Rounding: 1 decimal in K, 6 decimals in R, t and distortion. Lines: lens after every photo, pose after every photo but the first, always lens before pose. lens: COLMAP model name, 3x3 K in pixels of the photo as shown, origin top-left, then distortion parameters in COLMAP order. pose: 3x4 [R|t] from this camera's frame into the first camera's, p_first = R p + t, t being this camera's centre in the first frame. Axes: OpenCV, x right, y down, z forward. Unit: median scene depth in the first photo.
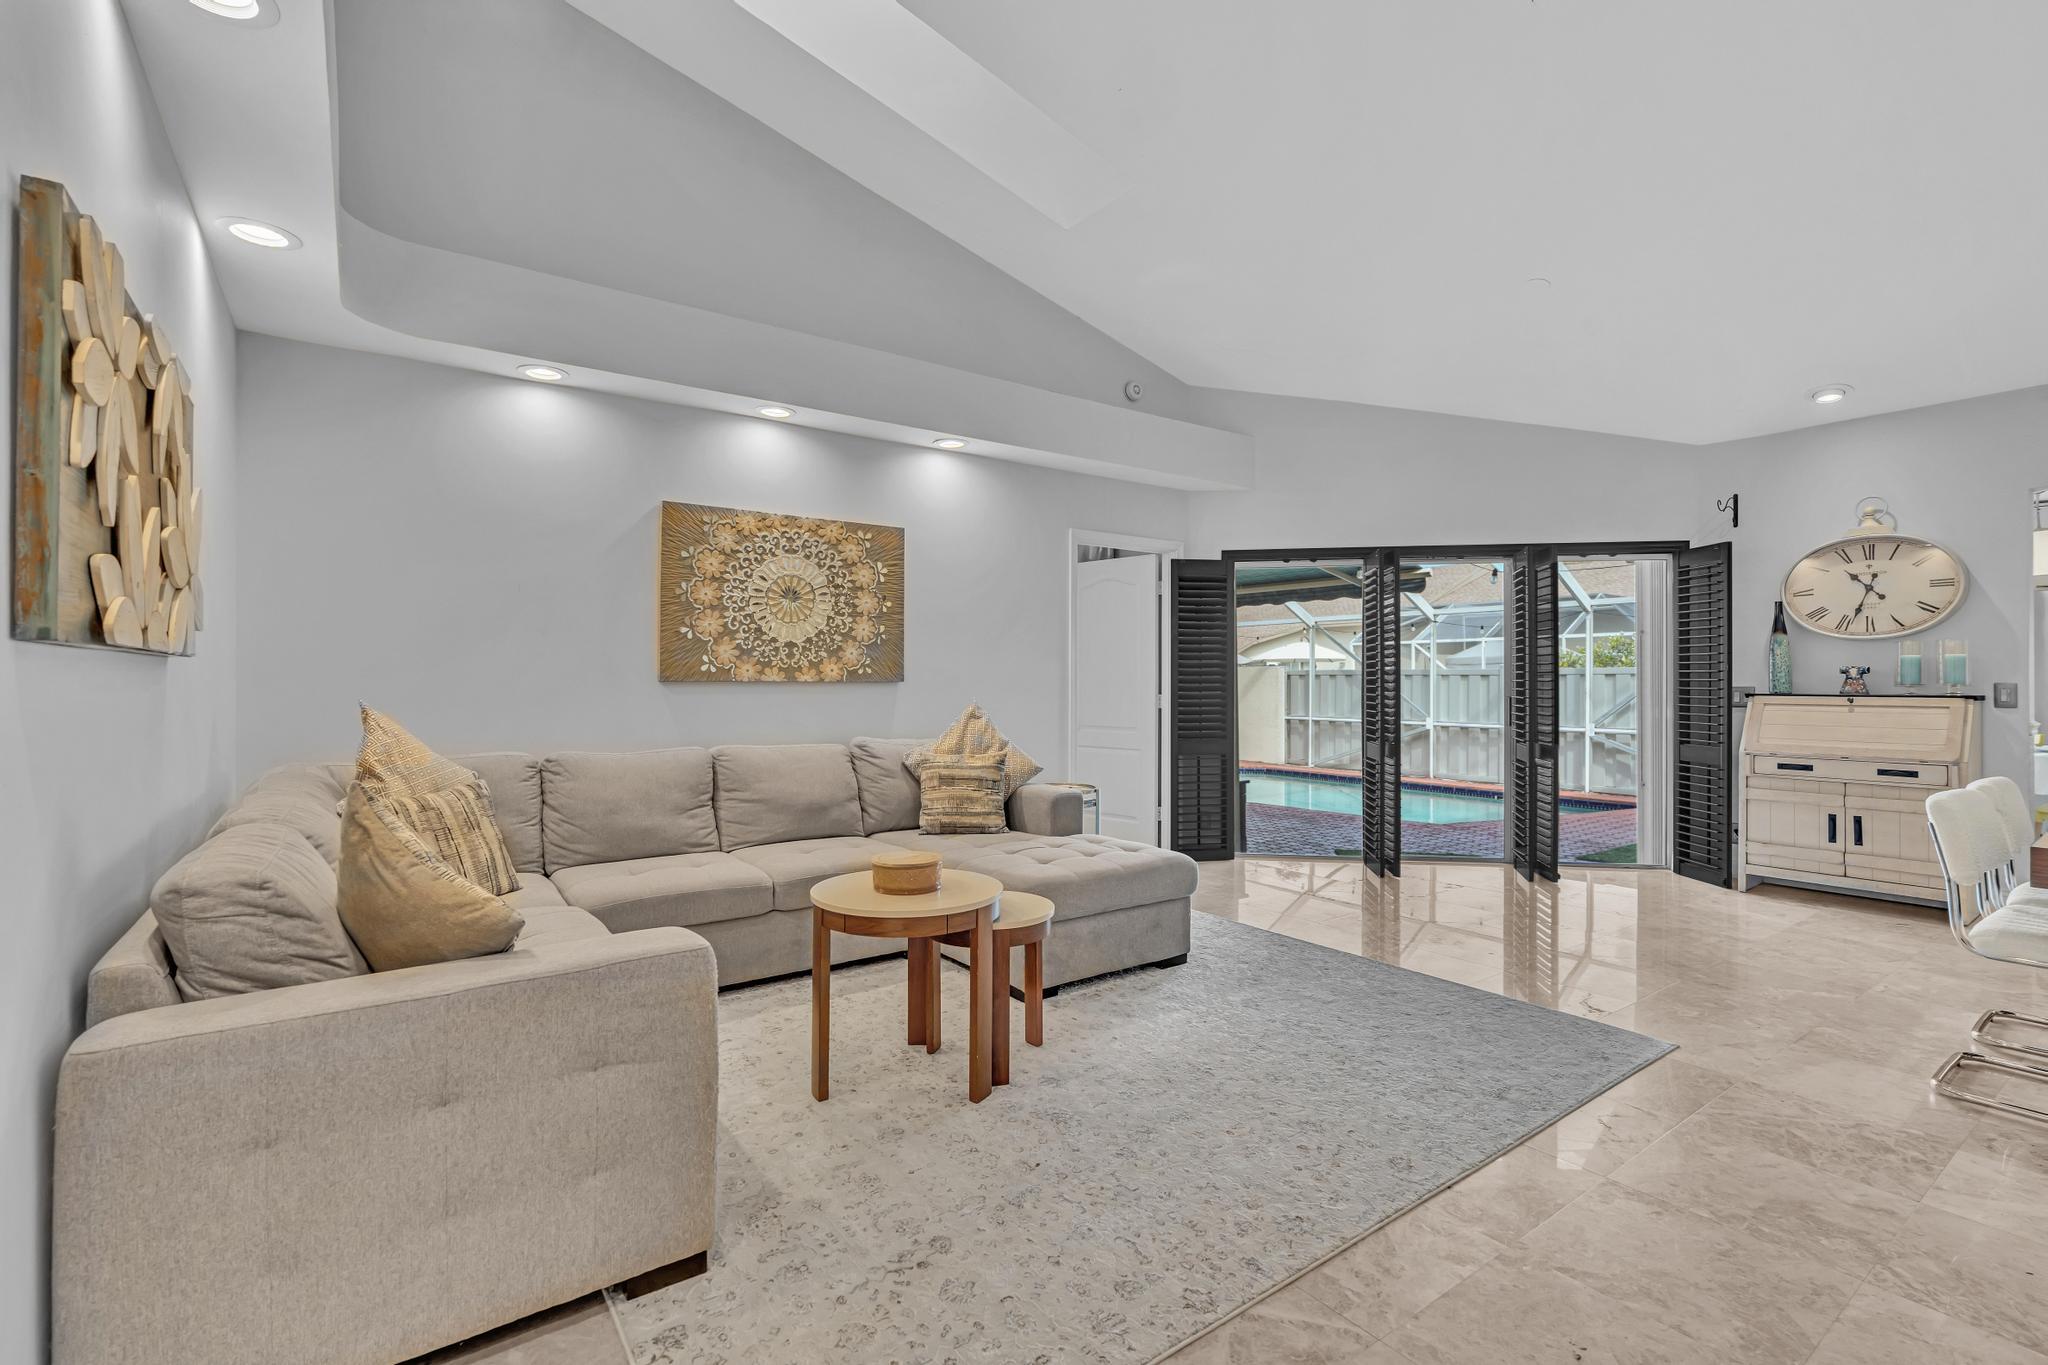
lens RADIAL K [[915.7, 0, 1016.5], [0, 915.7, 678.6], [0, 0, 1]] dist [-0.003701, 0.000974]
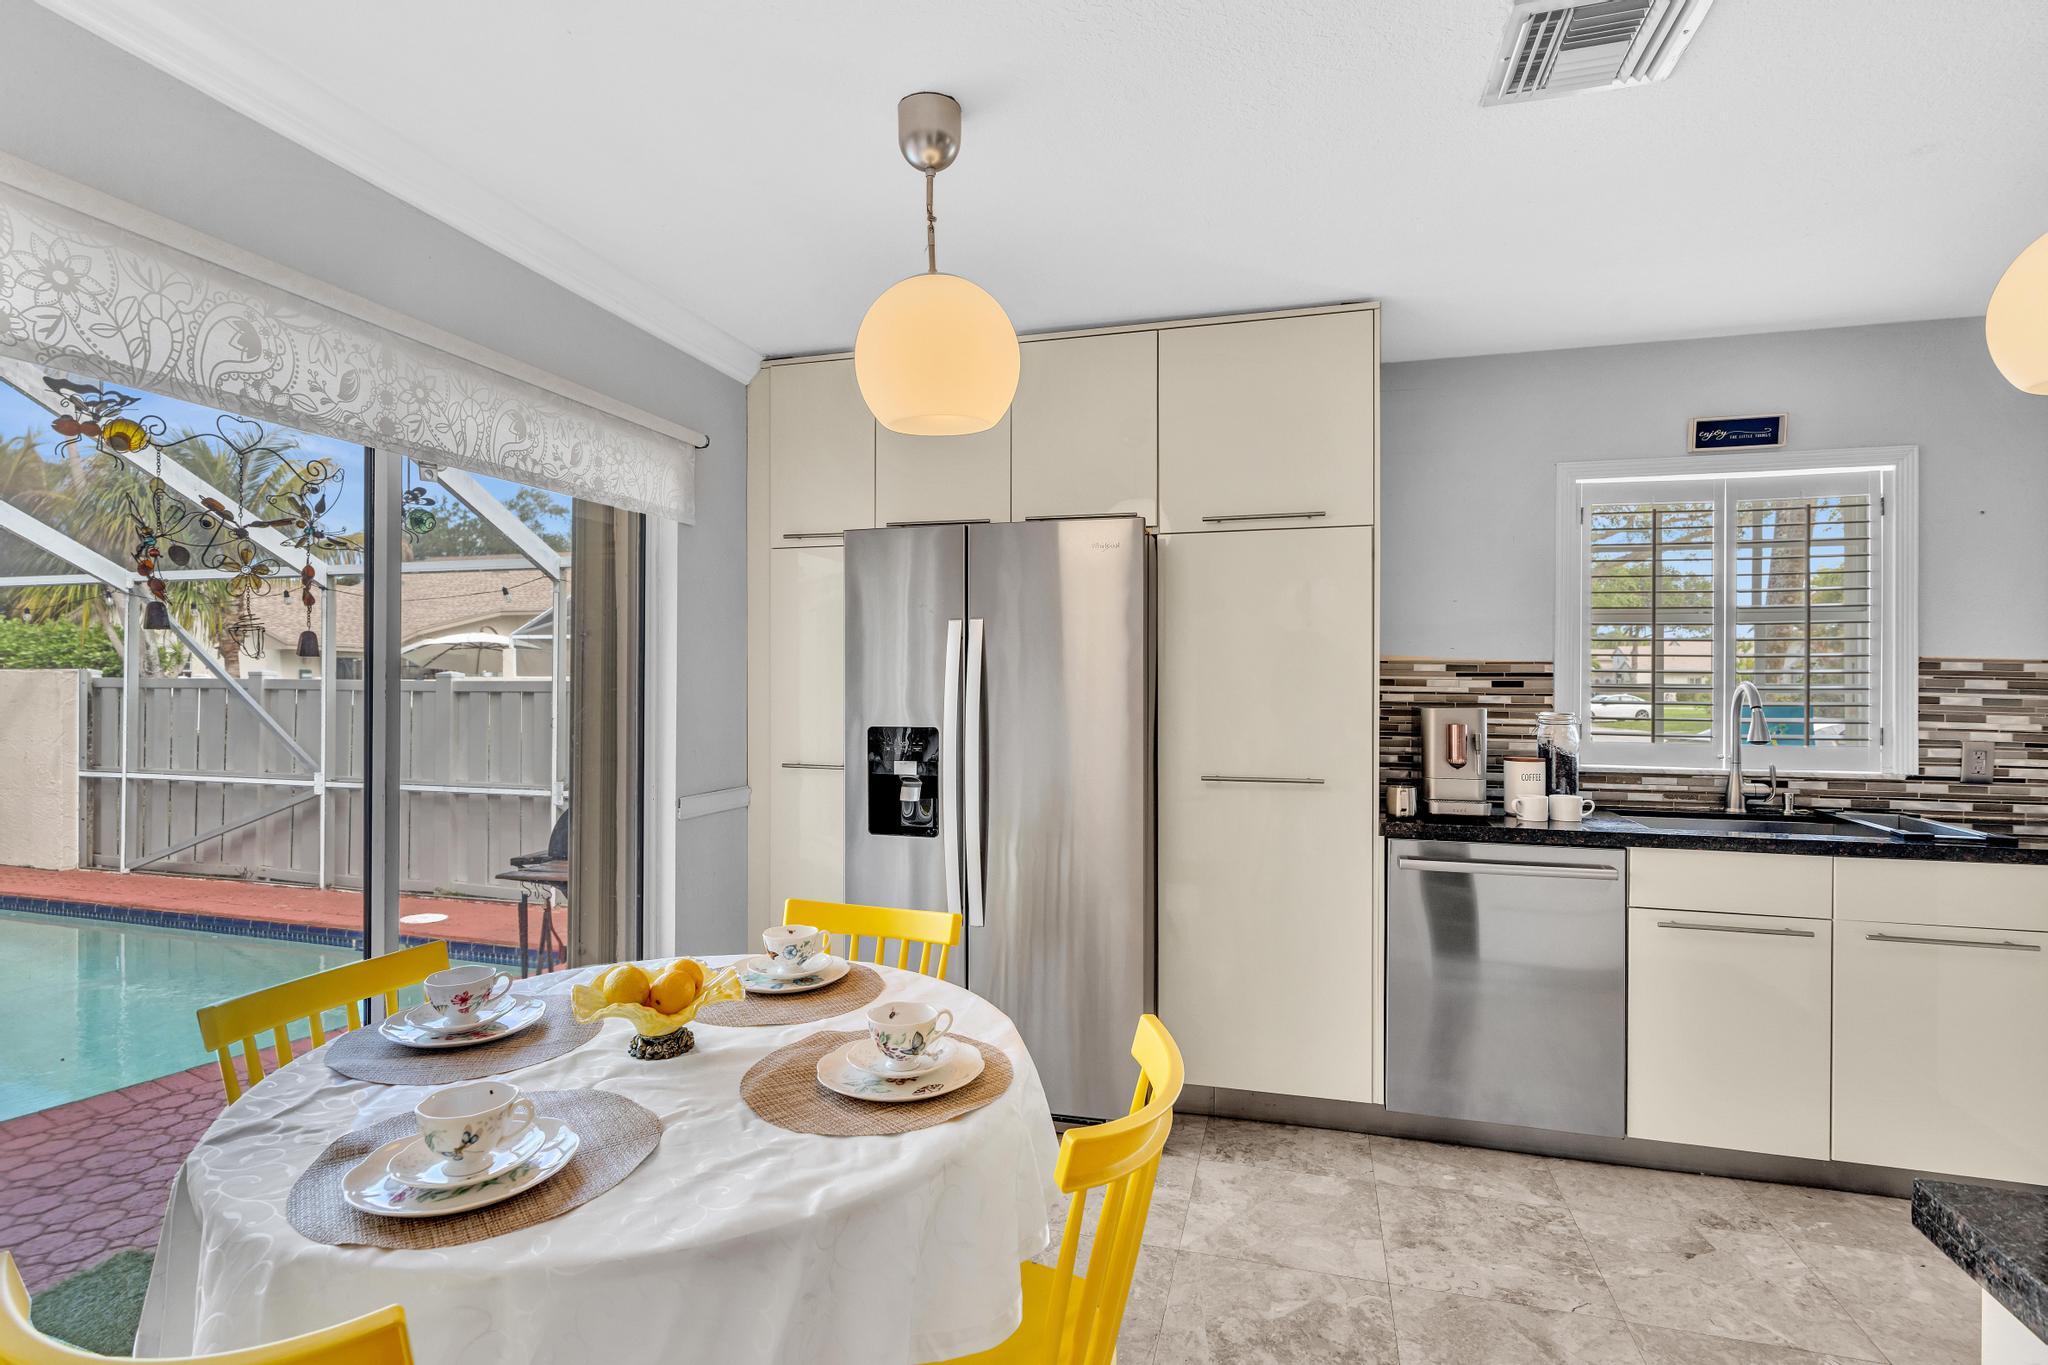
lens RADIAL K [[995.0, 0, 1018.9], [0, 995.0, 678.8], [0, 0, 1]] dist [0.000485, 0.000511]
pose [[0.782588, 0.004444, 0.622524, 1.108606], [-0.004066, 0.999990, -0.002026, -0.030526], [-0.622527, -0.000945, 0.782598, 0.850805]]
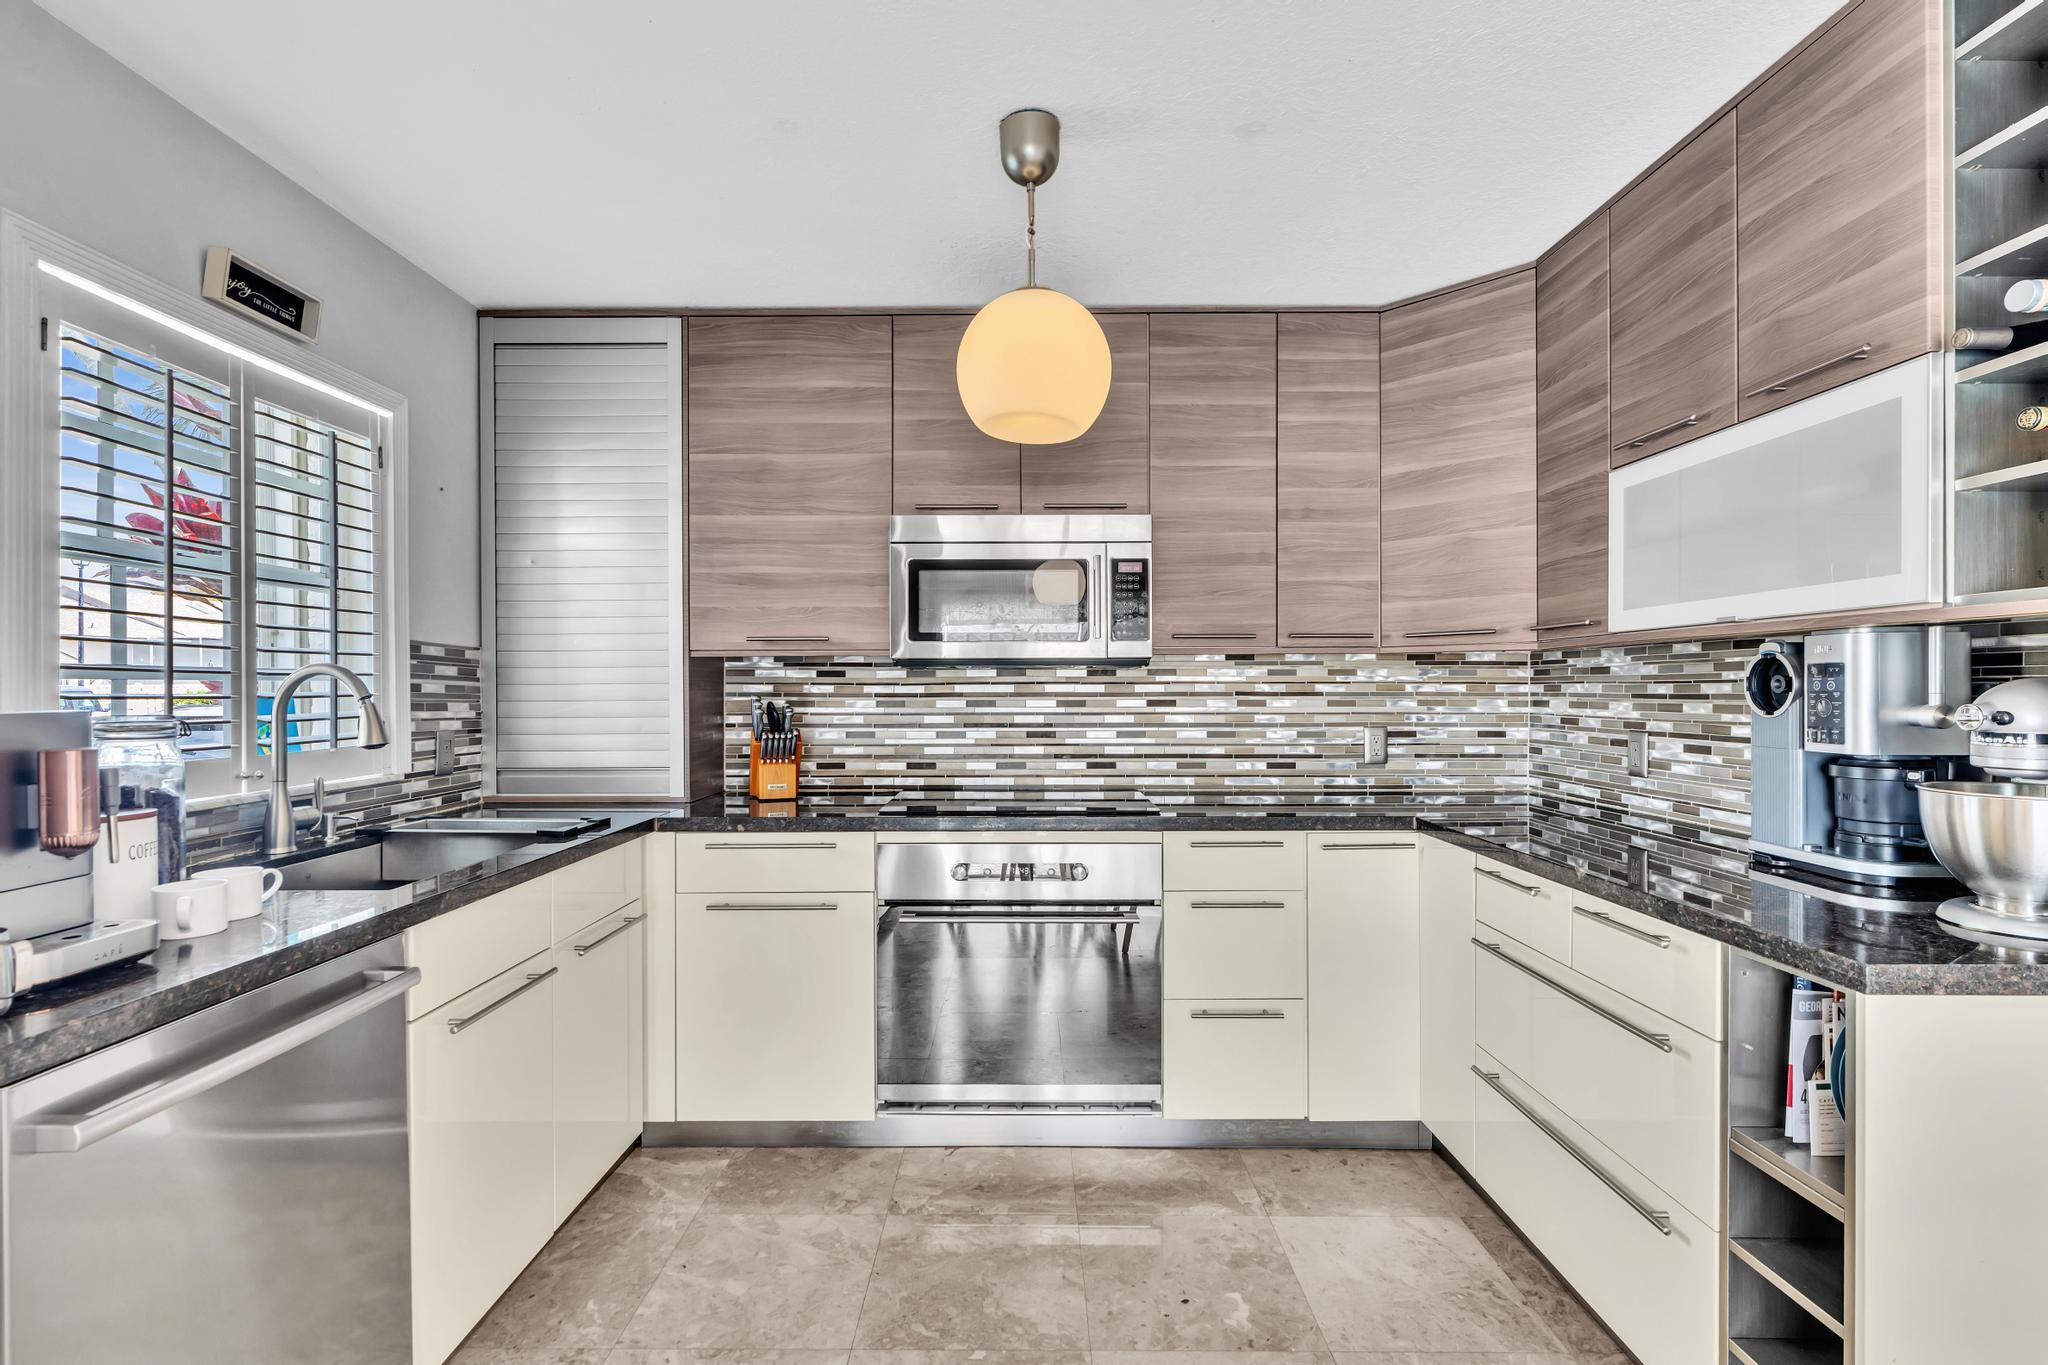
lens RADIAL K [[932.0, 0, 1020.3], [0, 932.0, 689.4], [0, 0, 1]] dist [-0.003562, 0.000110]
pose [[-0.811486, 0.000011, 0.584372, 1.370531], [0.001424, 0.999997, 0.001957, -0.020009], [-0.584371, 0.002420, -0.811483, 1.216266]]
